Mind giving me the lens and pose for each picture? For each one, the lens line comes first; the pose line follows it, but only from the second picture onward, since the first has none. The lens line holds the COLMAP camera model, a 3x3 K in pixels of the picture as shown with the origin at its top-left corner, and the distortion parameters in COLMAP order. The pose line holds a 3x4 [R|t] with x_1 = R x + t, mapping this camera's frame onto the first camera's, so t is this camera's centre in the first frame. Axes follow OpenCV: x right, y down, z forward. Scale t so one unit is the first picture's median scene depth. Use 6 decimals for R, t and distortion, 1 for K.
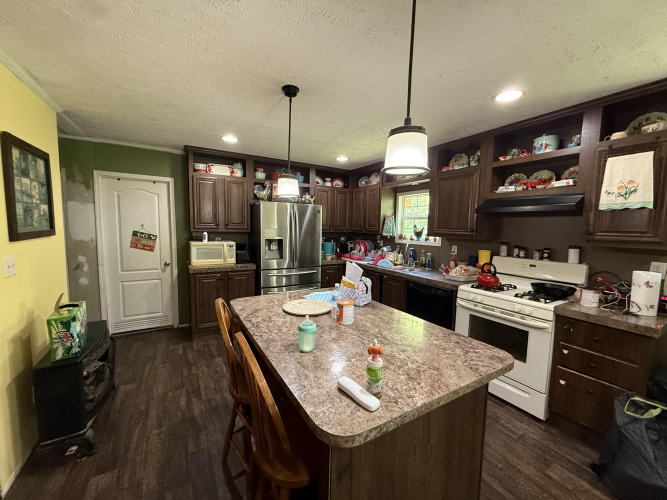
lens RADIAL K [[264.7, 0, 333.5], [0, 264.7, 250.0], [0, 0, 1]] dist [0.000898, 0.000210]
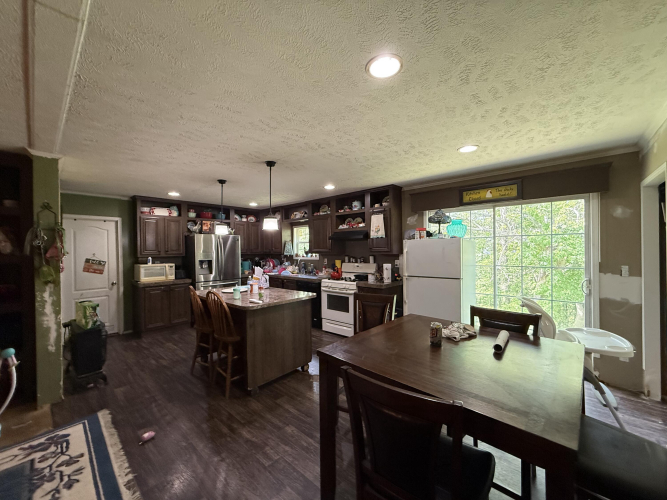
lens RADIAL K [[264.7, 0, 333.5], [0, 264.7, 250.0], [0, 0, 1]] dist [0.000898, 0.000210]
pose [[0.955336, -0.035707, 0.293356, 0.017734], [0.060368, 0.995321, -0.075444, 0.054054], [-0.289290, 0.089783, 0.953022, -0.563722]]
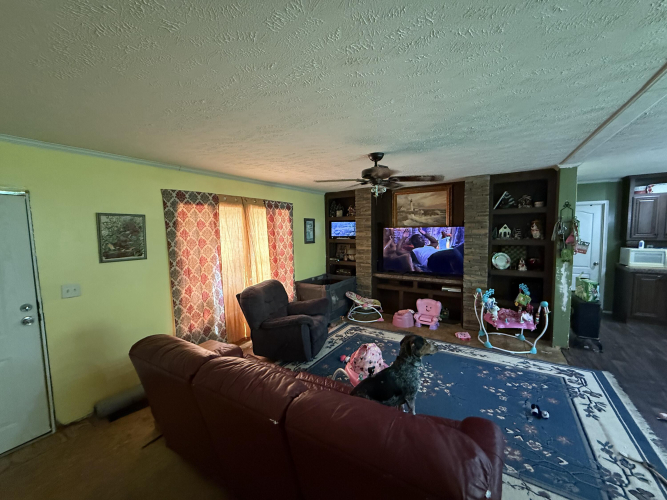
lens RADIAL K [[264.7, 0, 333.5], [0, 264.7, 250.0], [0, 0, 1]] dist [0.000898, 0.000210]
pose [[0.454430, 0.038292, -0.889959, -0.029808], [-0.048145, 0.998671, 0.018386, 0.023114], [0.889481, 0.034491, 0.455670, -0.860810]]
